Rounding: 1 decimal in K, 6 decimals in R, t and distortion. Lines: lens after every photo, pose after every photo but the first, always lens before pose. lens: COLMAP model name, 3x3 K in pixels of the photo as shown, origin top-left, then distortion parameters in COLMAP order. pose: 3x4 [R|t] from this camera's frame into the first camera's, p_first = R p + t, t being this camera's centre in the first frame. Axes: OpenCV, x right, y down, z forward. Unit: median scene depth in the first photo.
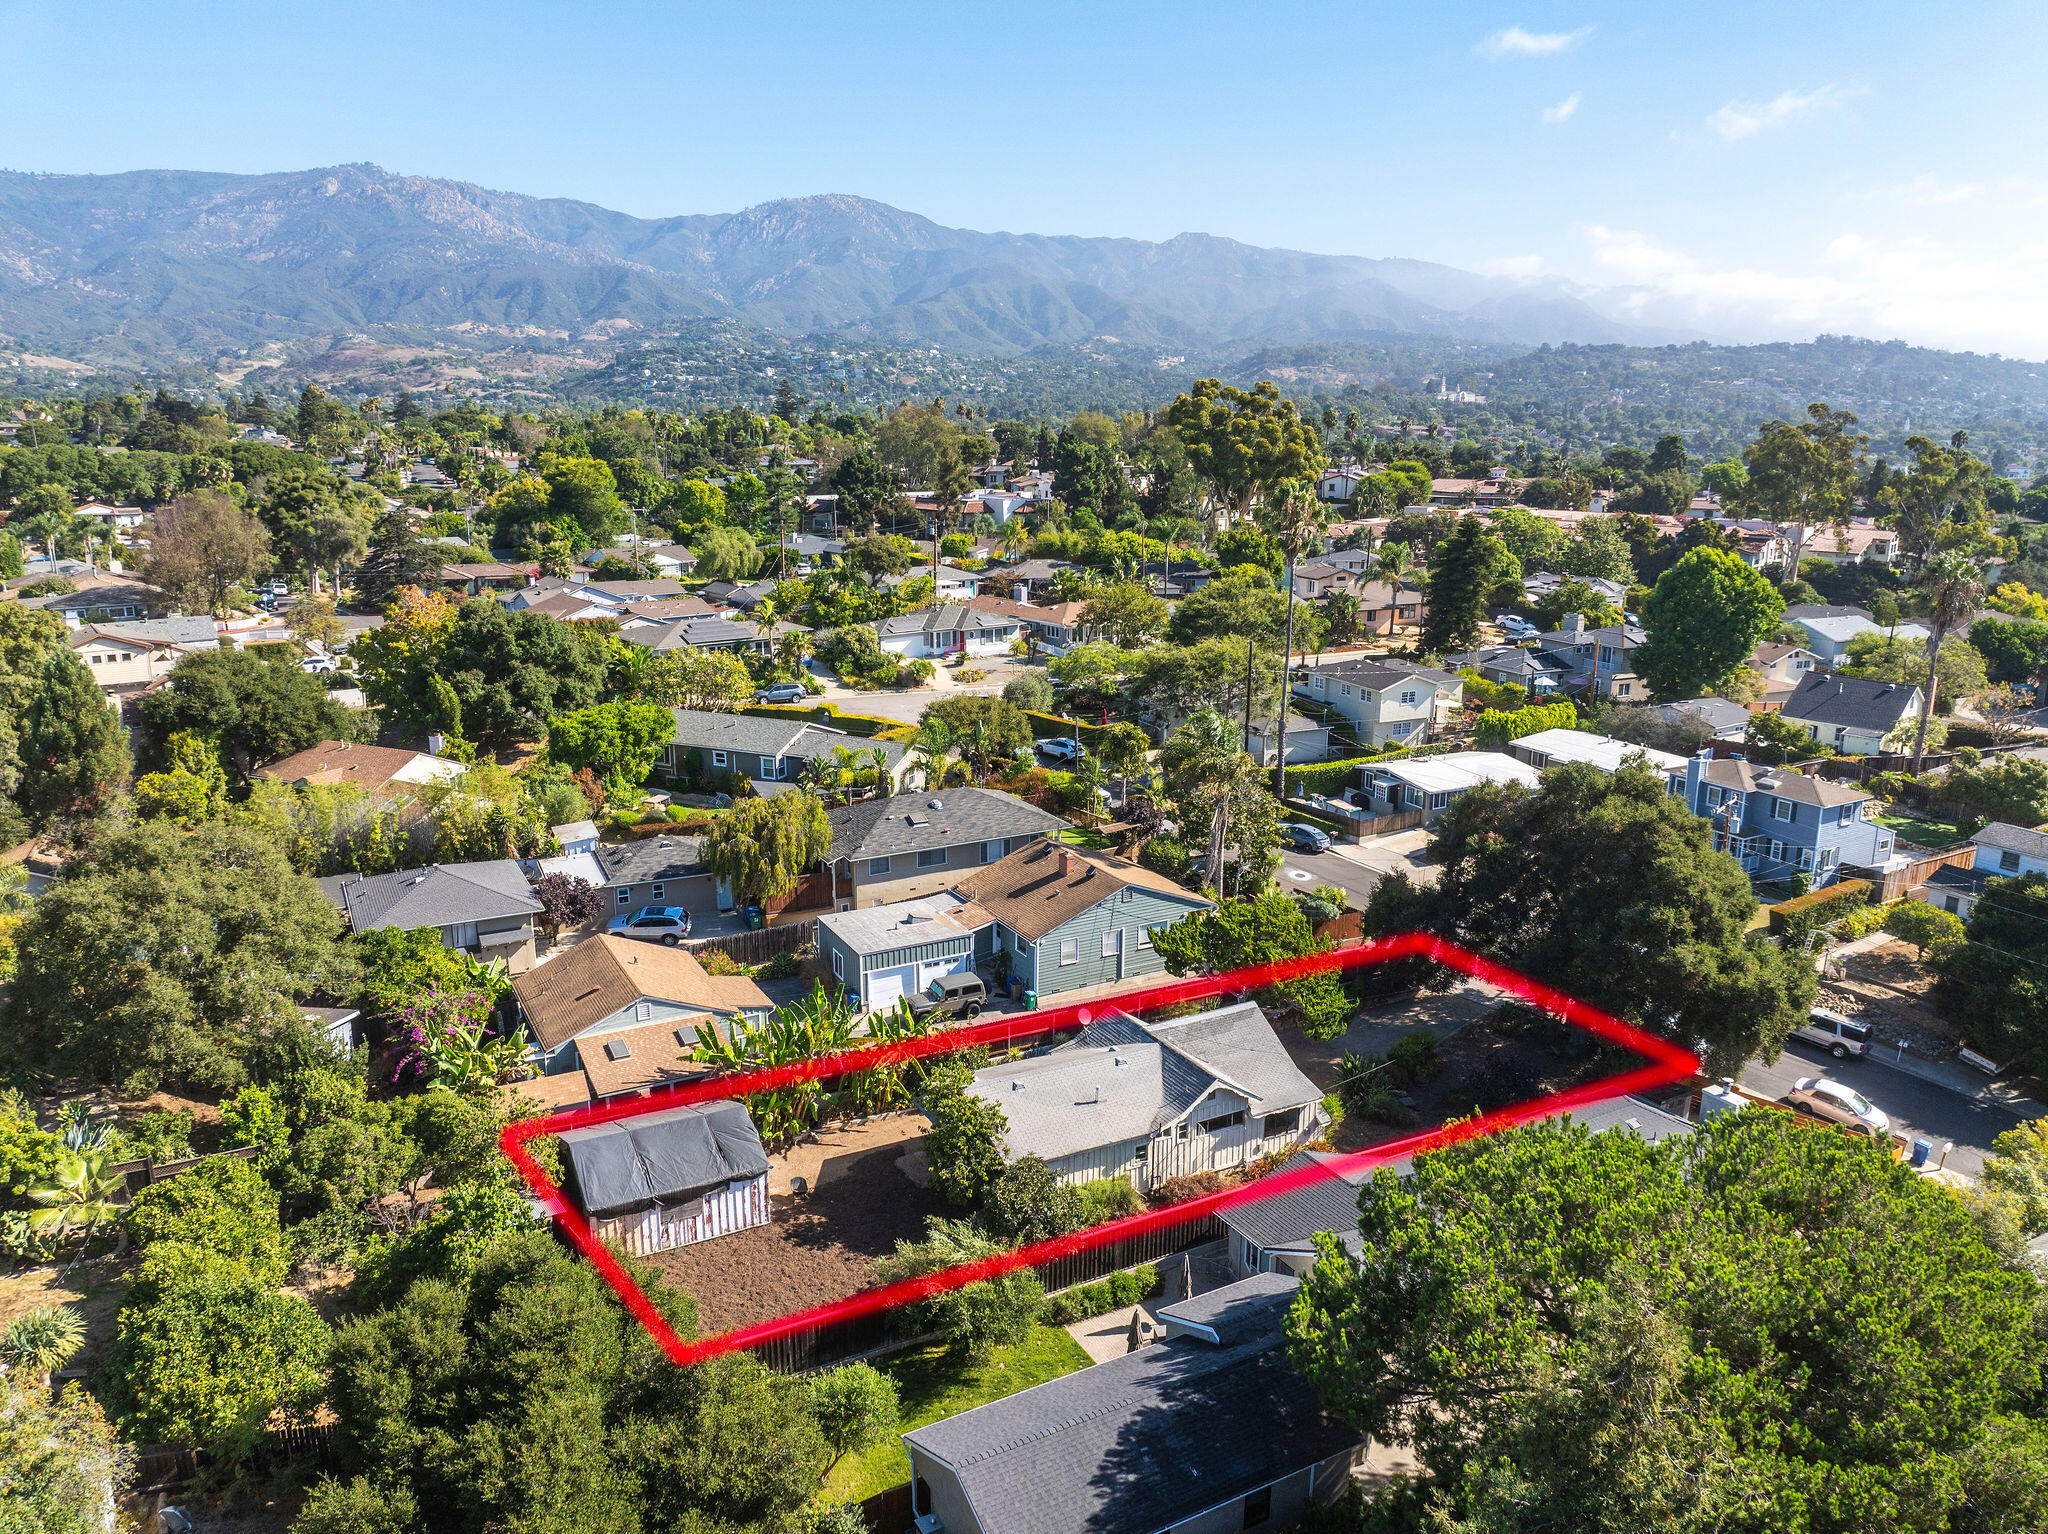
lens RADIAL K [[1445.1, 0, 1031.3], [0, 1445.1, 767.2], [0, 0, 1]] dist [-0.049087, 0.019187]
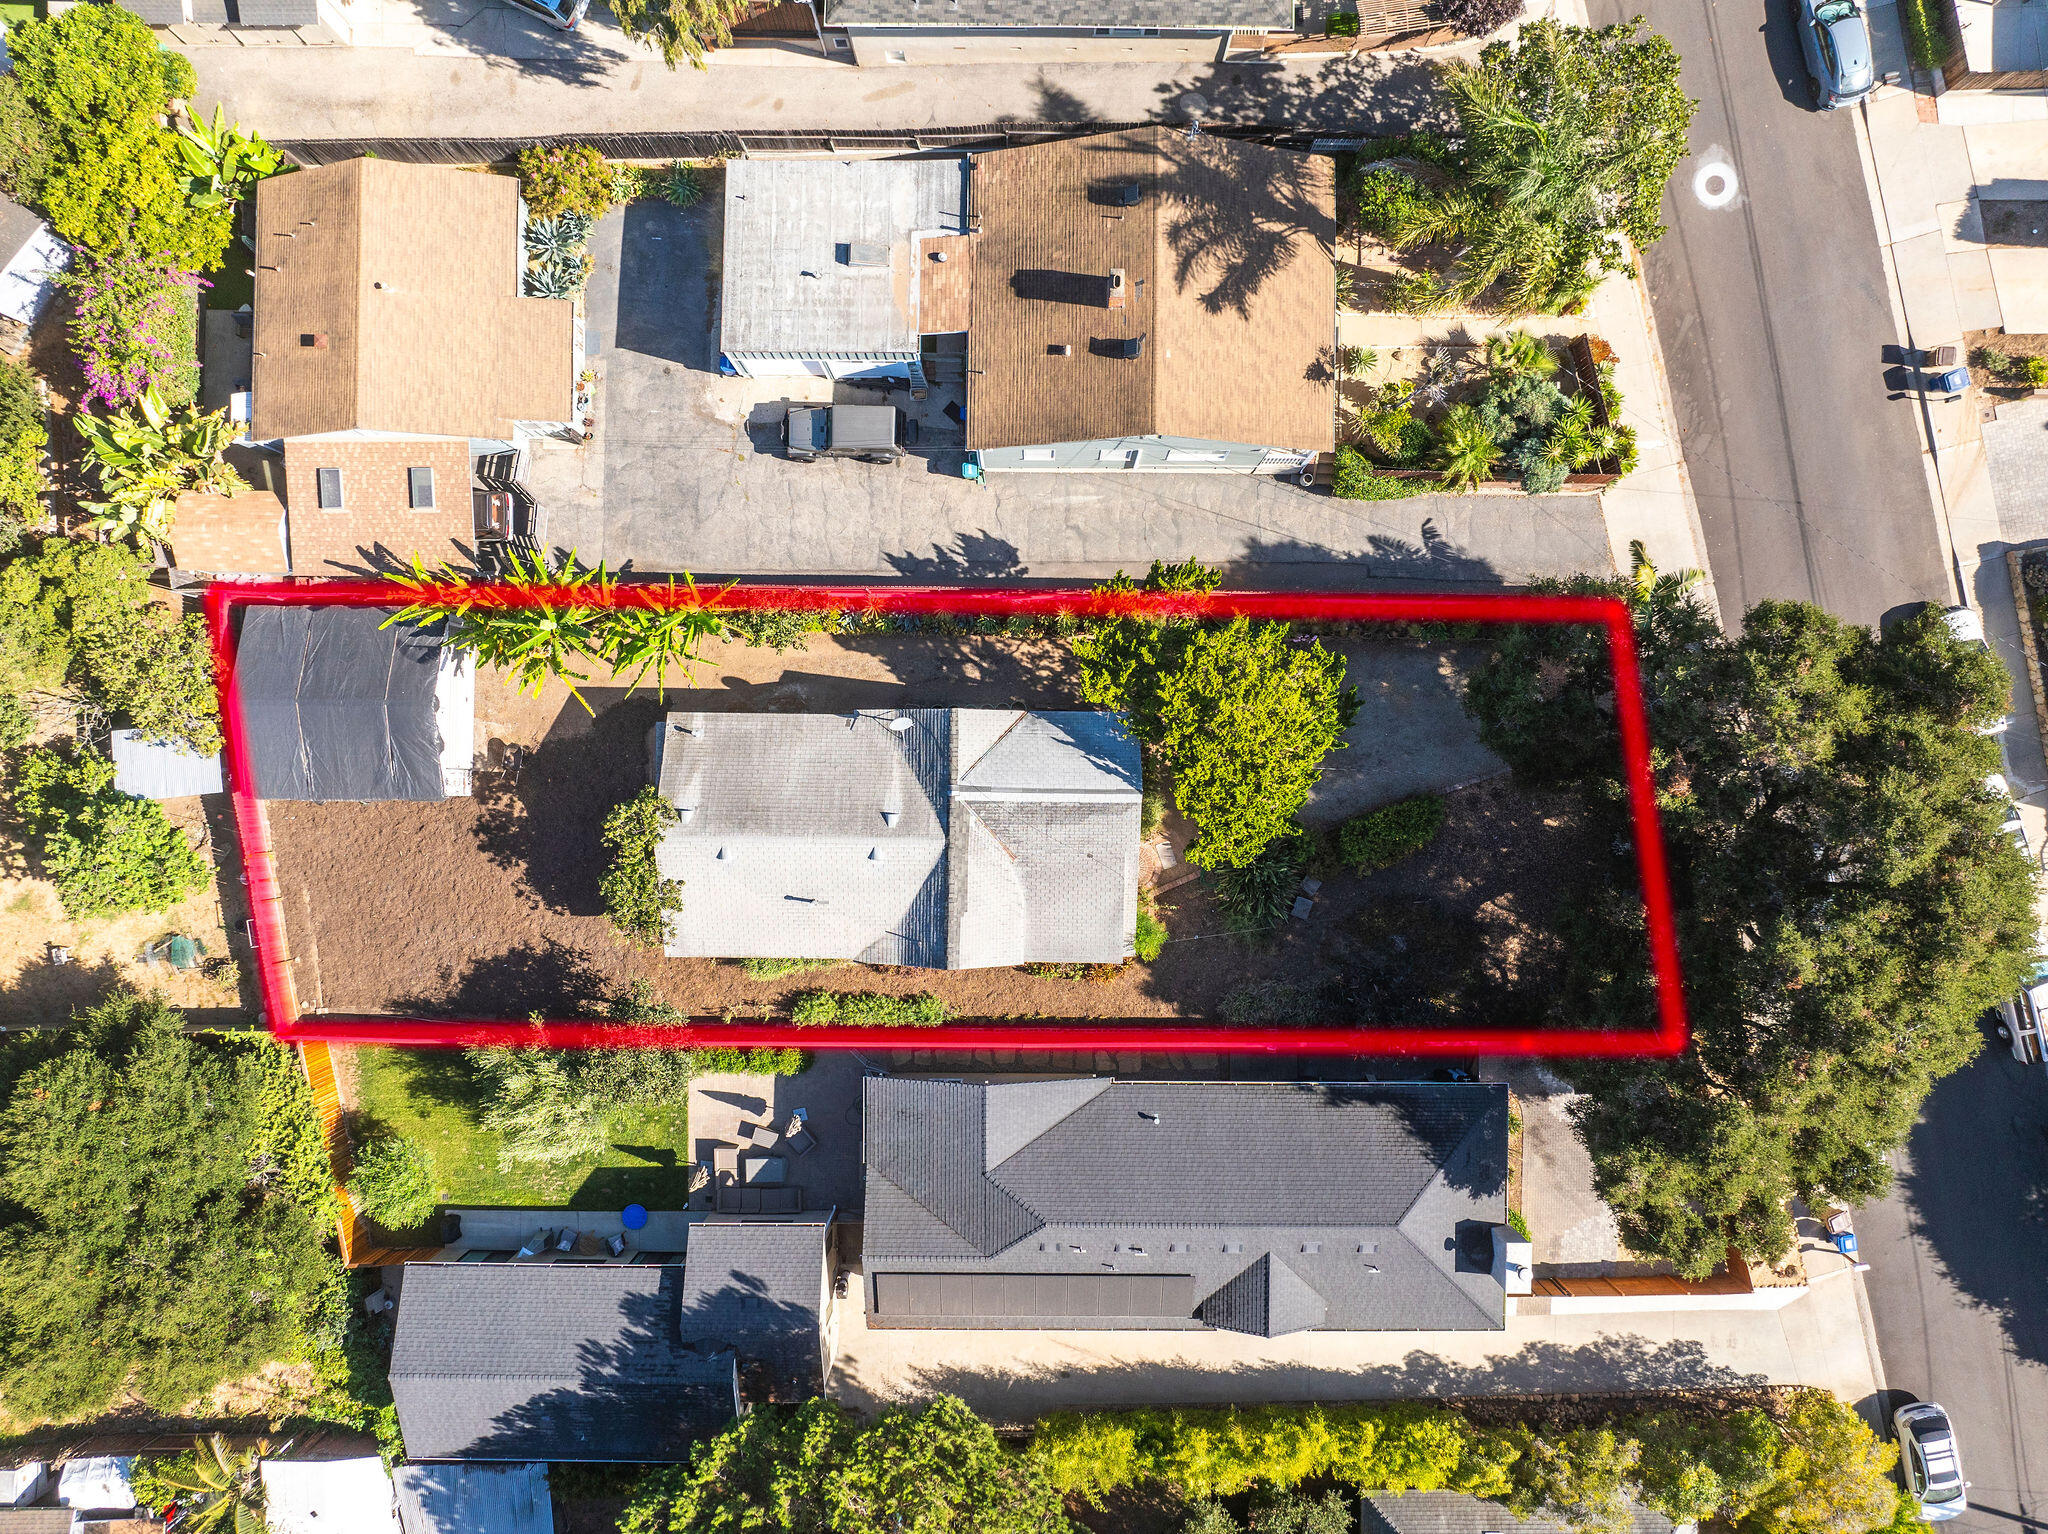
lens RADIAL K [[1445.1, 0, 1017.3], [0, 1445.1, 767.4], [0, 0, 1]] dist [-0.049087, 0.019187]
pose [[0.873920, 0.485835, -0.015100, 0.062278], [-0.103540, 0.216420, 0.970795, -0.300341], [0.474914, -0.846833, 0.239437, 0.478777]]
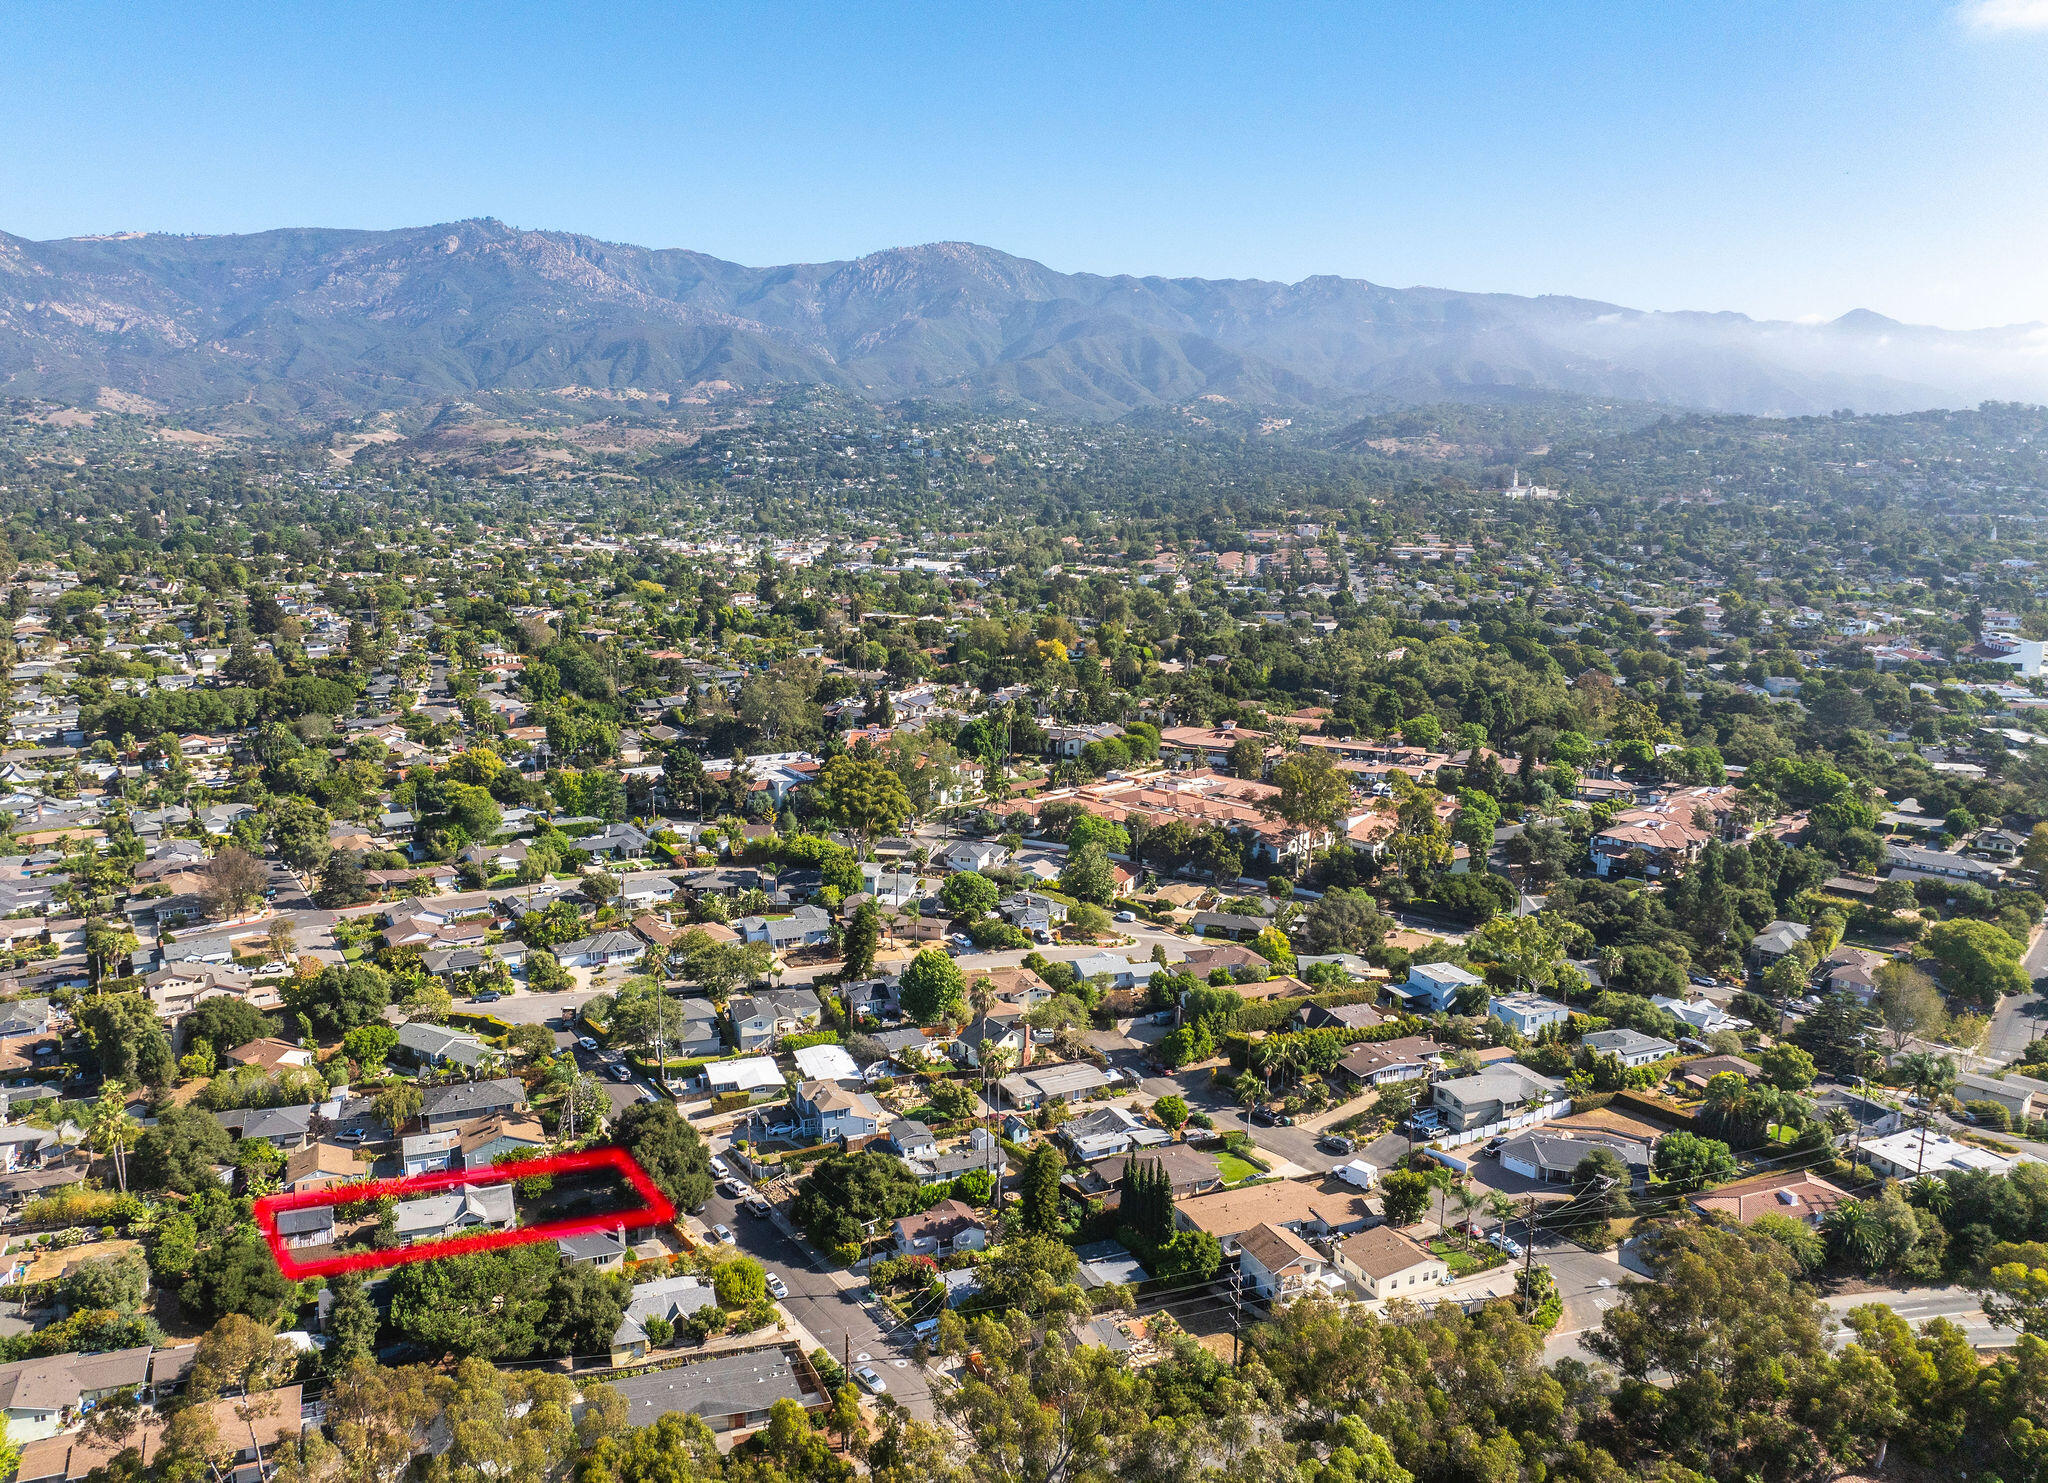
lens RADIAL K [[1550.8, 0, 952.9], [0, 1550.8, 744.3], [0, 0, 1]] dist [-0.032037, -0.023407]
pose [[0.990897, 0.023852, -0.132493, 0.863254], [-0.030822, 0.998233, -0.050806, -0.361876], [0.131047, 0.054427, 0.989881, -1.237433]]
